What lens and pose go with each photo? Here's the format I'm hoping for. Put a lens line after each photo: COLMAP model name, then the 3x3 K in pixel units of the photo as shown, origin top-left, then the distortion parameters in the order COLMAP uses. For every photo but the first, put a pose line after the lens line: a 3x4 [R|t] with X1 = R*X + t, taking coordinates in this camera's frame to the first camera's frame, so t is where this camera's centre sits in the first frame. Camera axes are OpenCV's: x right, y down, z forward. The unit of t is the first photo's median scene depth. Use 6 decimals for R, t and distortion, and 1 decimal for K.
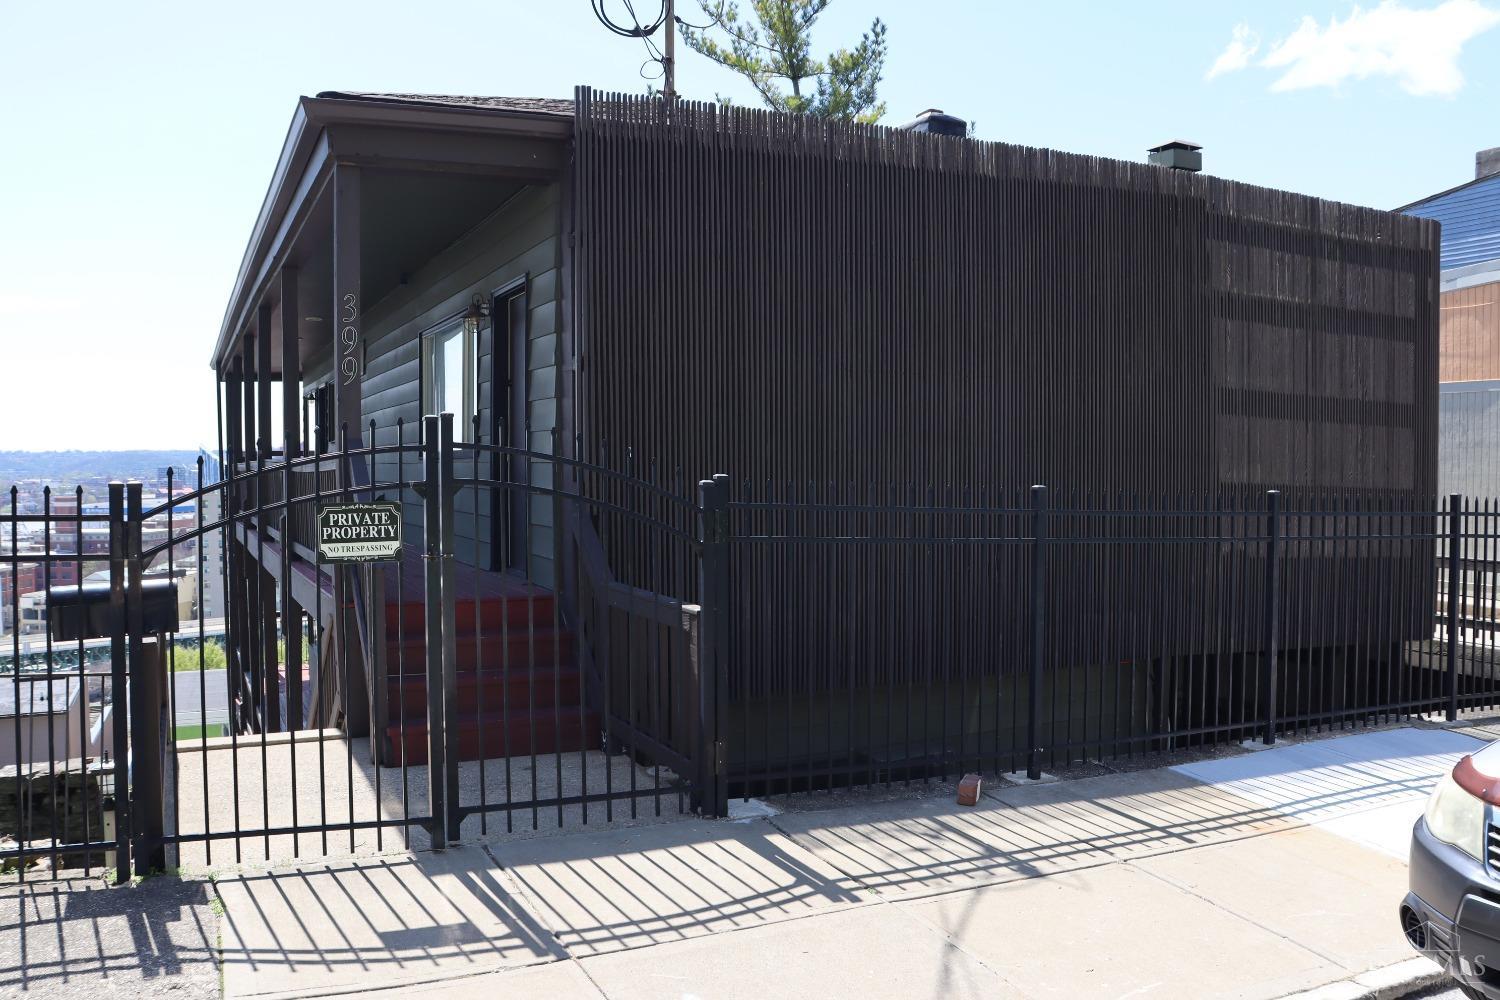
lens RADIAL K [[1261.5, 0, 761.7], [0, 1261.5, 507.3], [0, 0, 1]] dist [-0.114171, 0.077163]
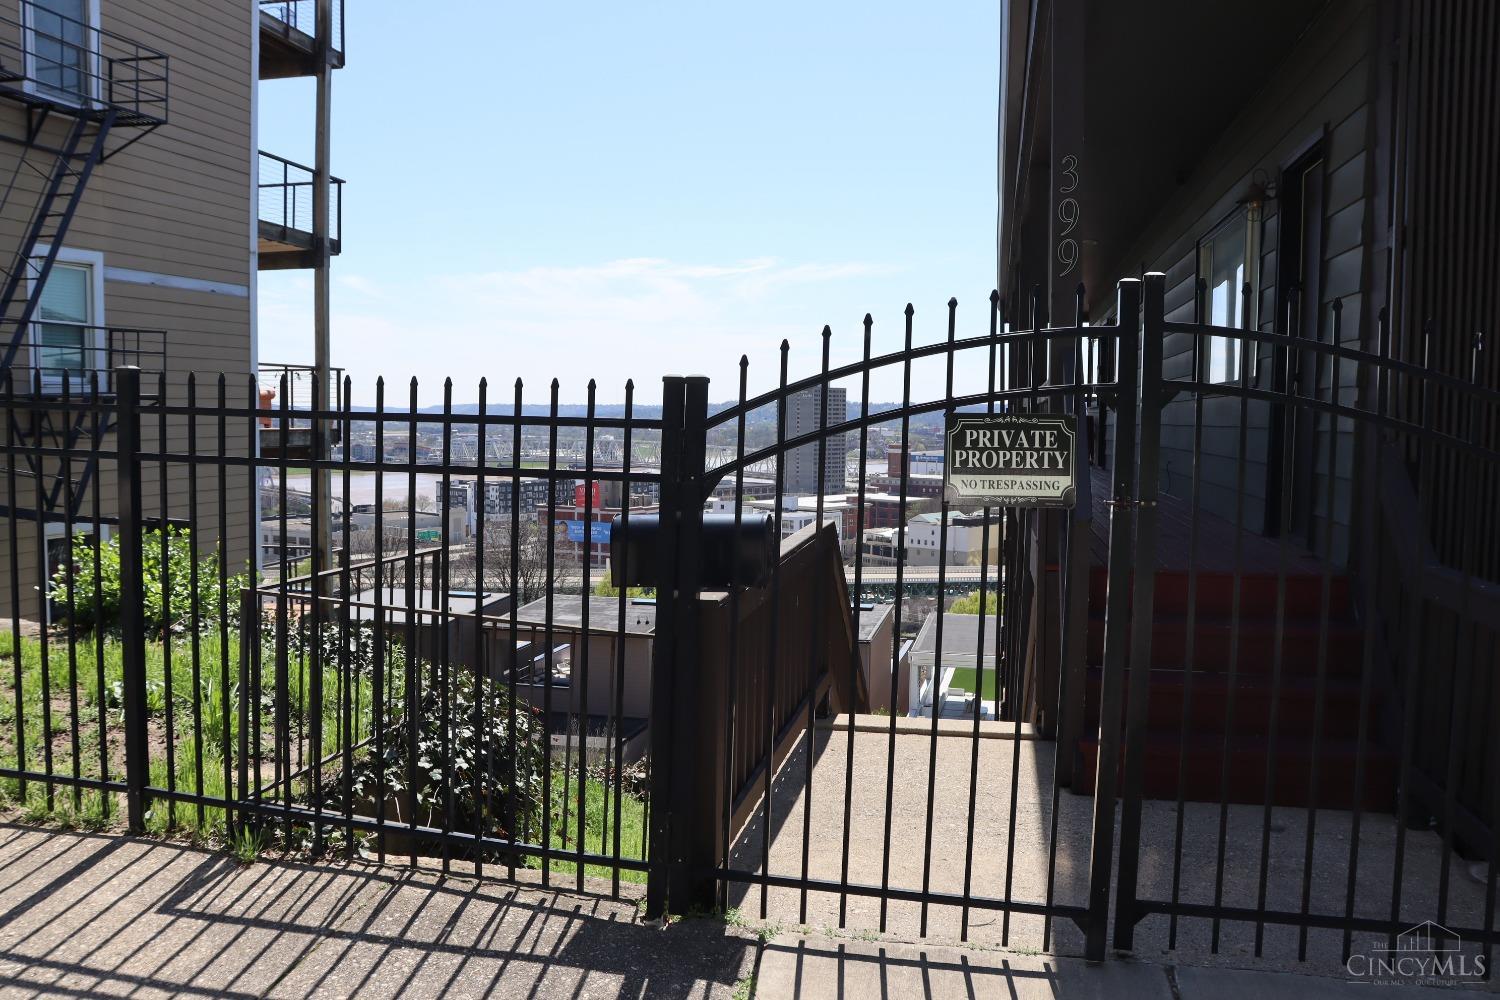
lens RADIAL K [[1261.5, 0, 751.4], [0, 1261.5, 512.1], [0, 0, 1]] dist [-0.114171, 0.077163]
pose [[0.804695, 0.061341, -0.590511, -0.040396], [-0.039146, 0.997966, 0.050322, 0.019562], [0.592396, -0.017378, 0.805459, 0.384652]]
